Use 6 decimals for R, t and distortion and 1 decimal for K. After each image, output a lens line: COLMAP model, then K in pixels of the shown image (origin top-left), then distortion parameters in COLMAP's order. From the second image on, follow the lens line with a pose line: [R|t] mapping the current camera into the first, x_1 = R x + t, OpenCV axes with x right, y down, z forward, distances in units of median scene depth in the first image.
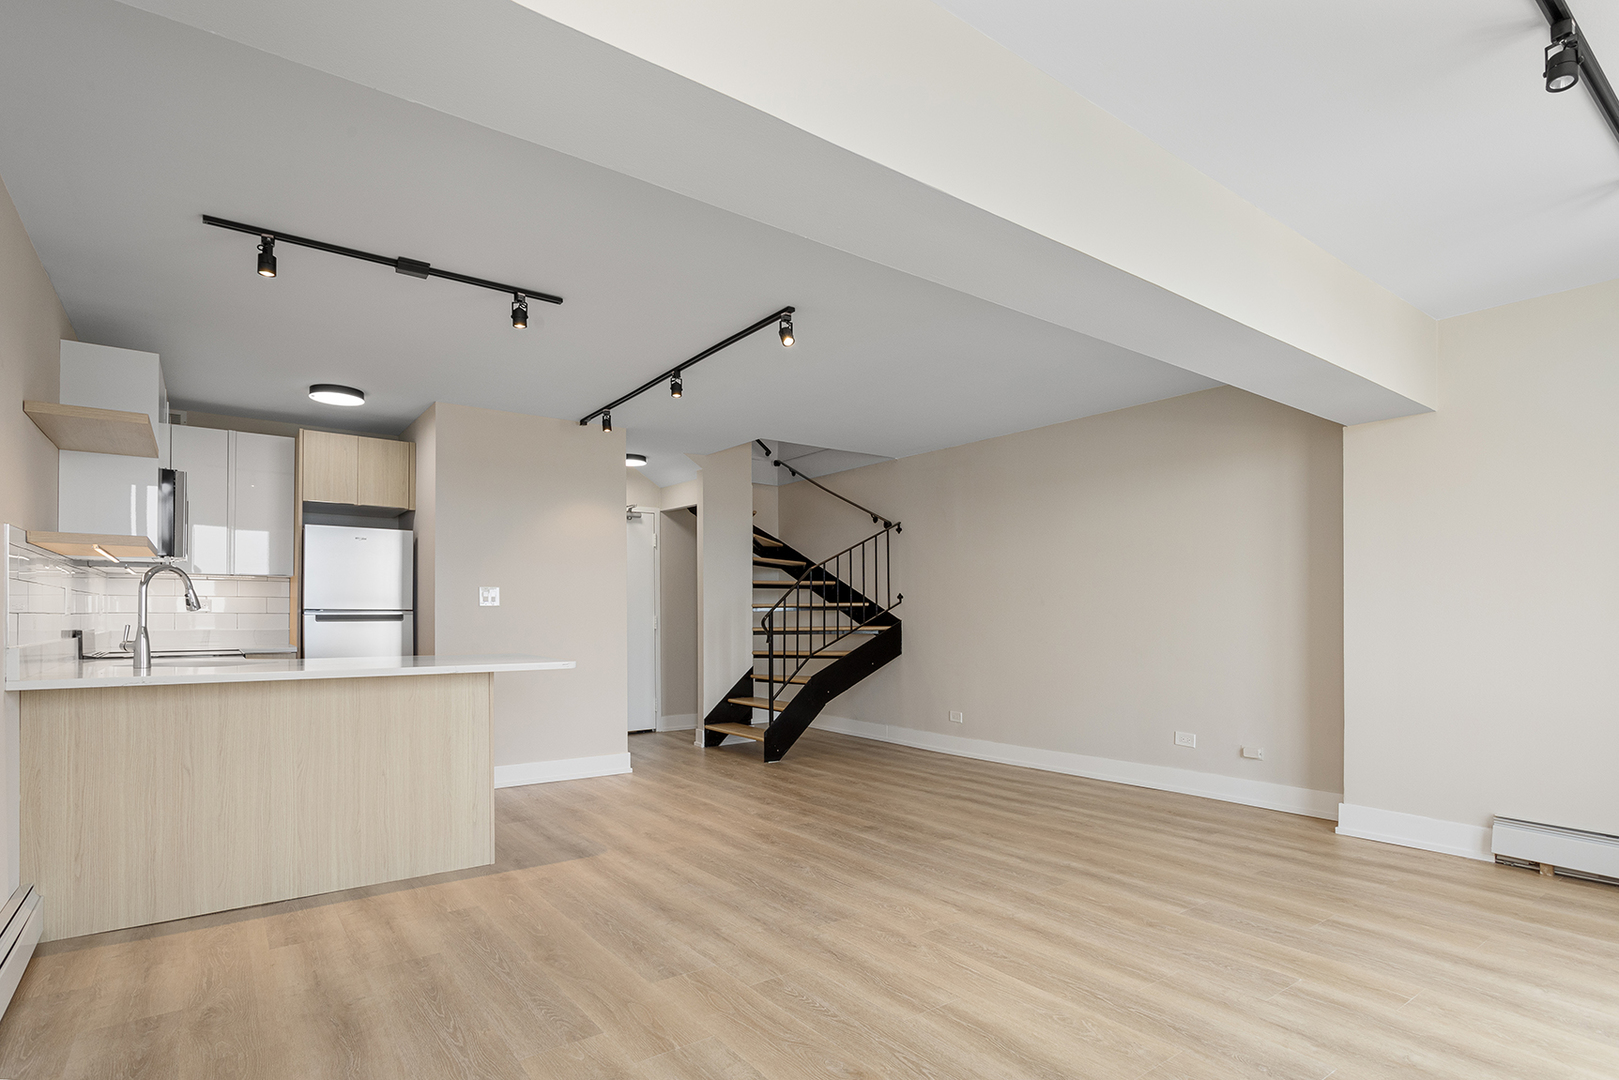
lens RADIAL K [[825.4, 0, 832.5], [0, 825.4, 592.6], [0, 0, 1]] dist [-0.005133, -0.000082]
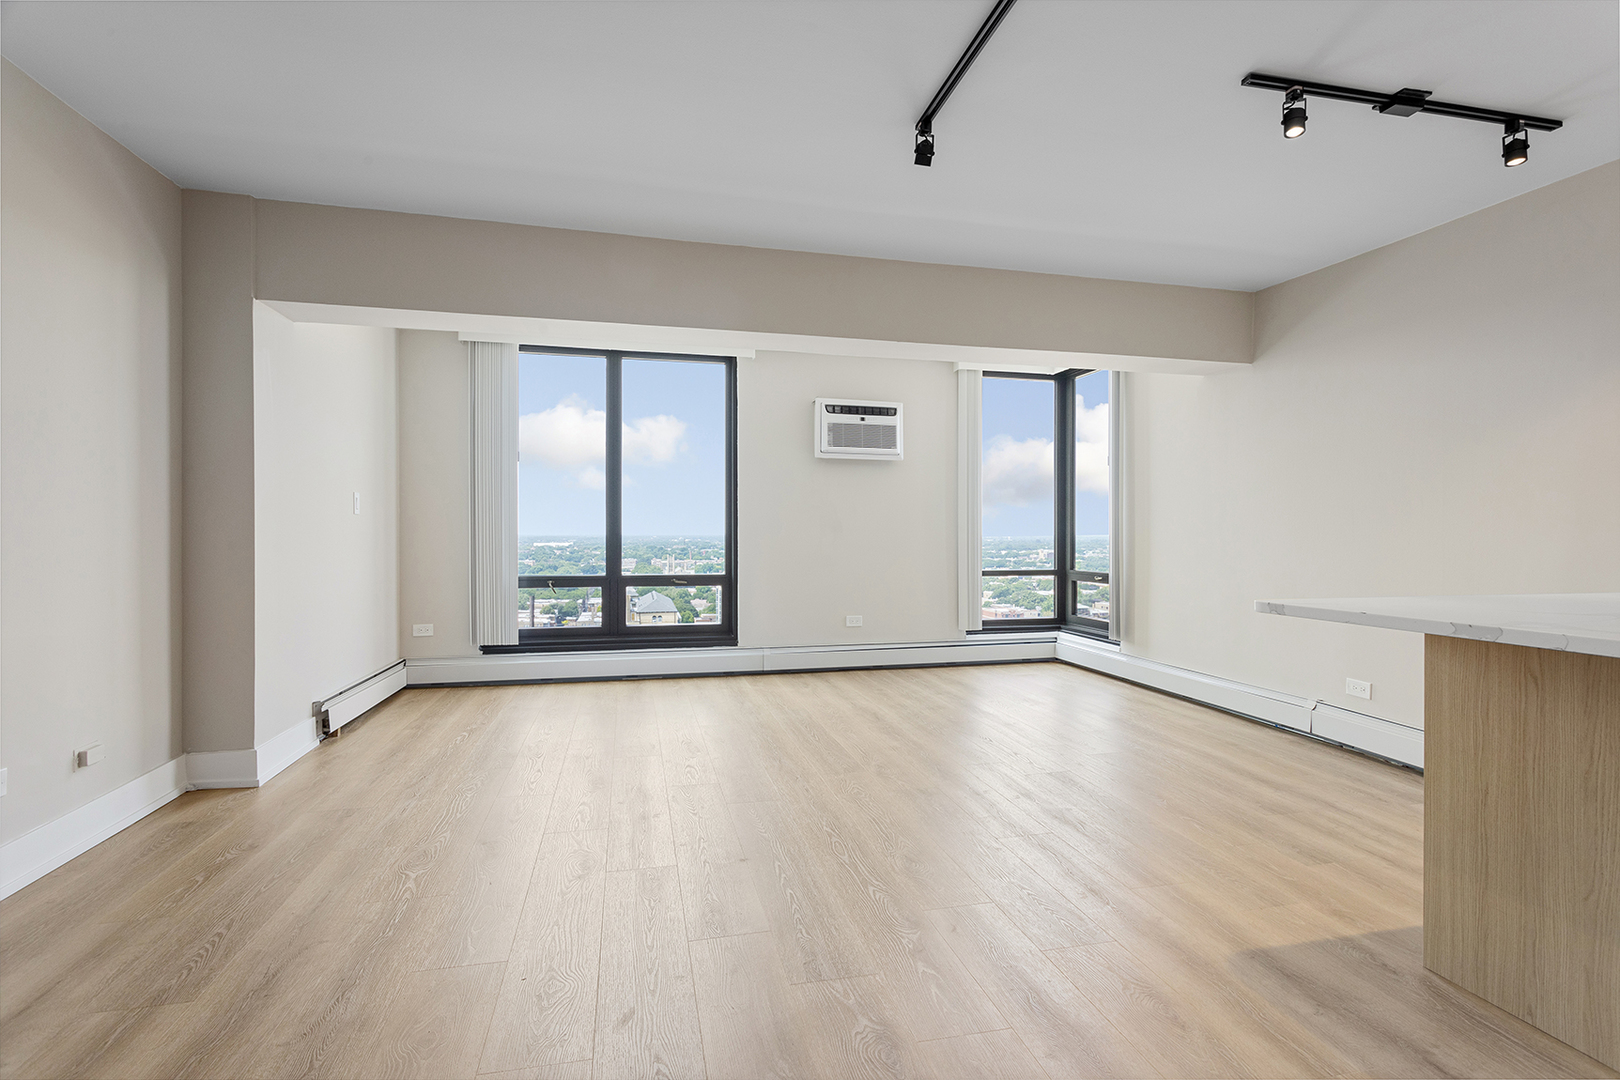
lens RADIAL K [[774.4, 0, 827.1], [0, 774.4, 534.6], [0, 0, 1]] dist [0.001963, 0.000457]
pose [[-0.921599, -0.002830, 0.388134, -0.253425], [-0.012194, 0.999691, -0.021665, 0.054781], [-0.387953, -0.024700, -0.921348, 1.741542]]
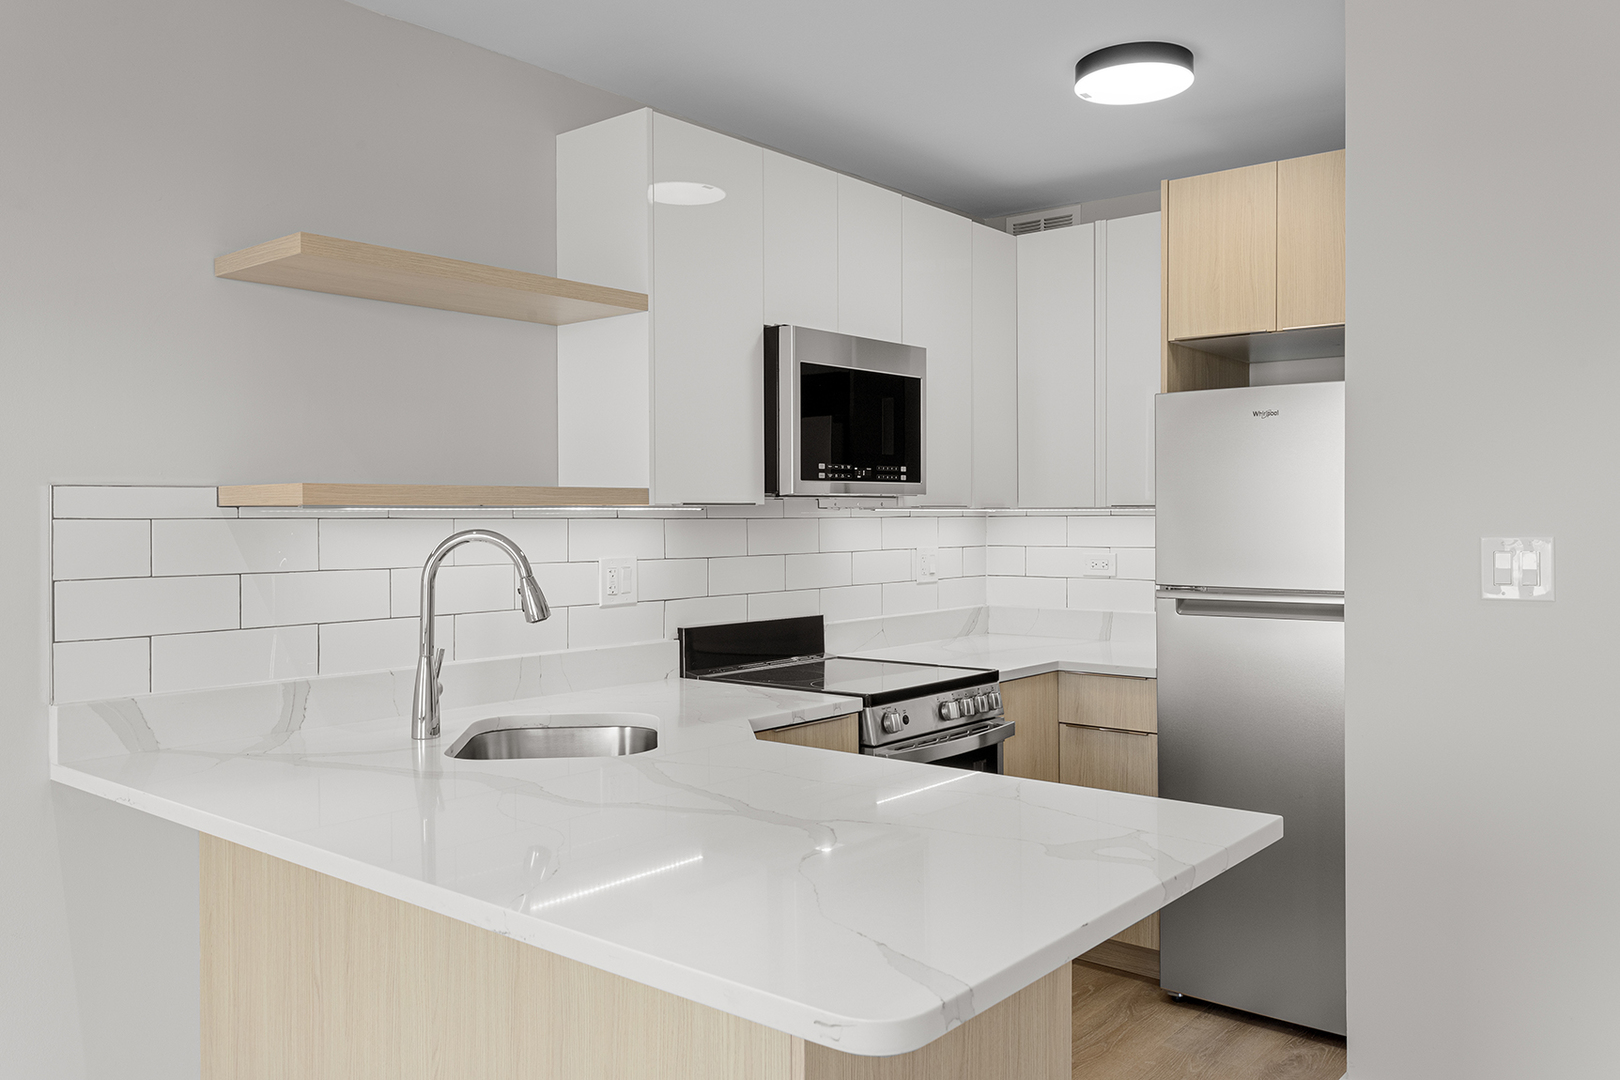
lens RADIAL K [[1237.7, 0, 810.0], [0, 1237.7, 540.0], [0, 0, 1]] dist [0.002050, 0.000133]
pose [[0.237490, 0.014715, -0.971278, -0.051732], [0.031314, 0.999250, 0.022796, -0.037557], [0.970885, -0.035828, 0.236851, 0.975254]]
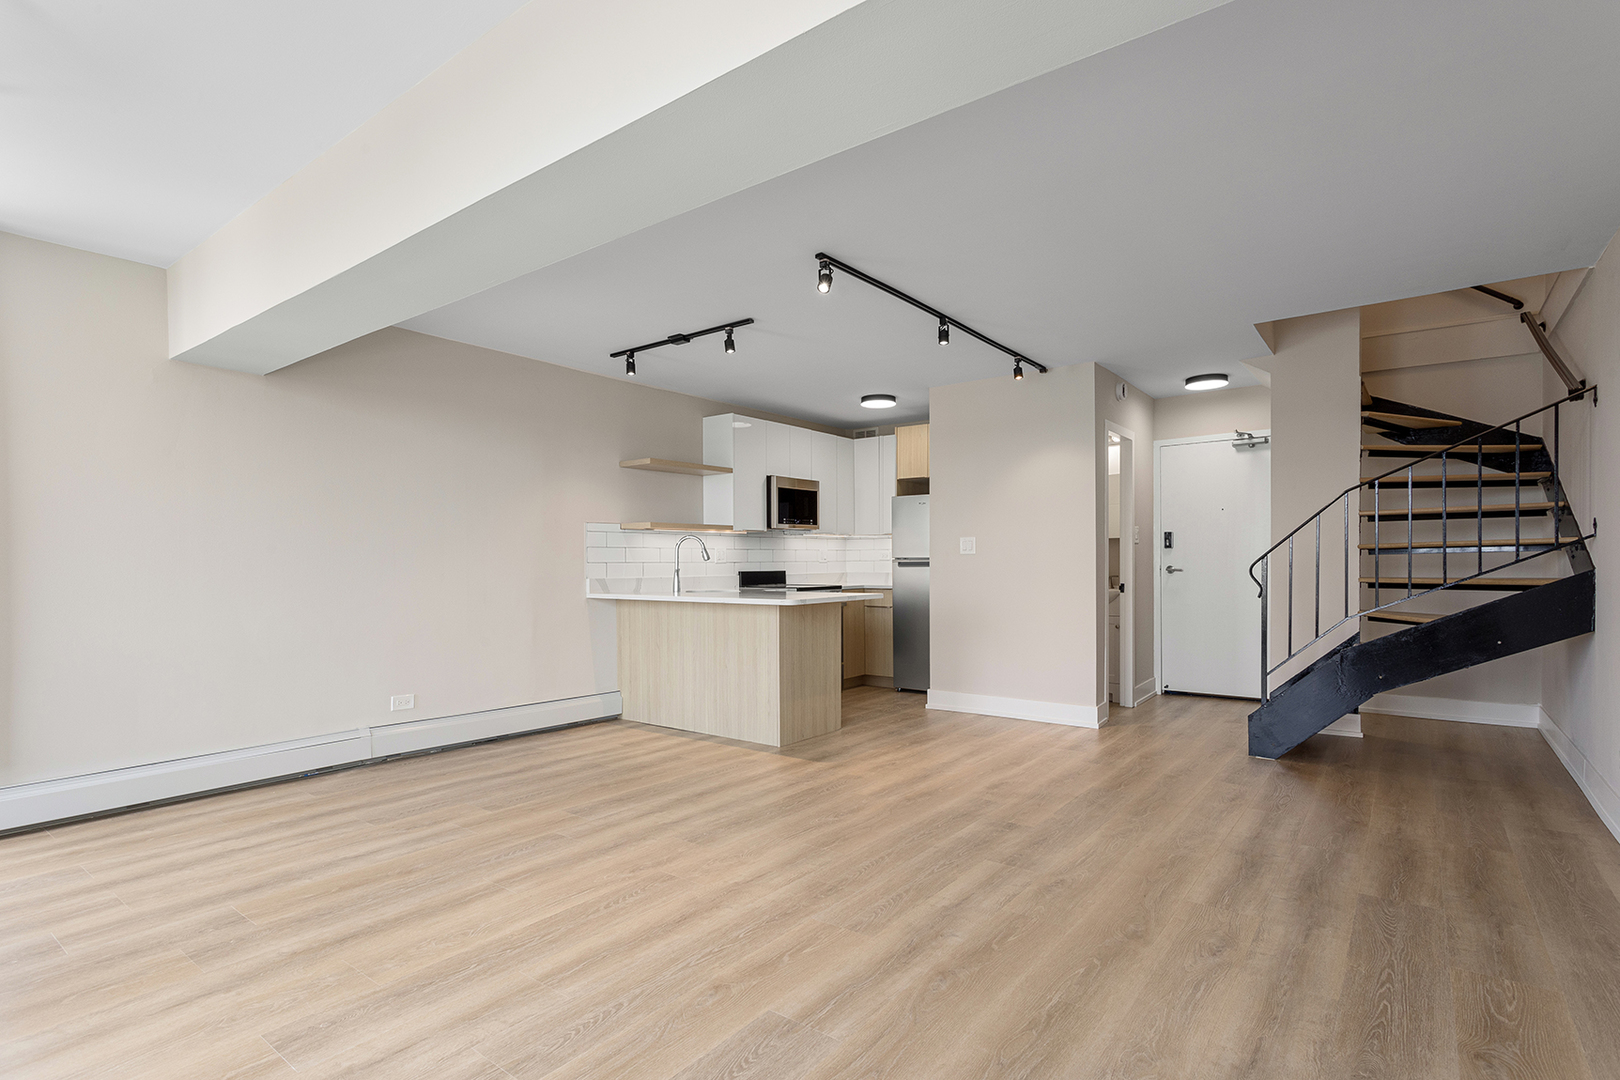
lens RADIAL K [[790.2, 0, 802.6], [0, 790.2, 565.8], [0, 0, 1]] dist [0.001439, 0.000681]
pose [[0.262463, 0.002519, -0.964939, 0.894995], [0.031428, 0.999444, 0.011158, 0.020290], [0.964430, -0.033255, 0.262238, 0.744935]]
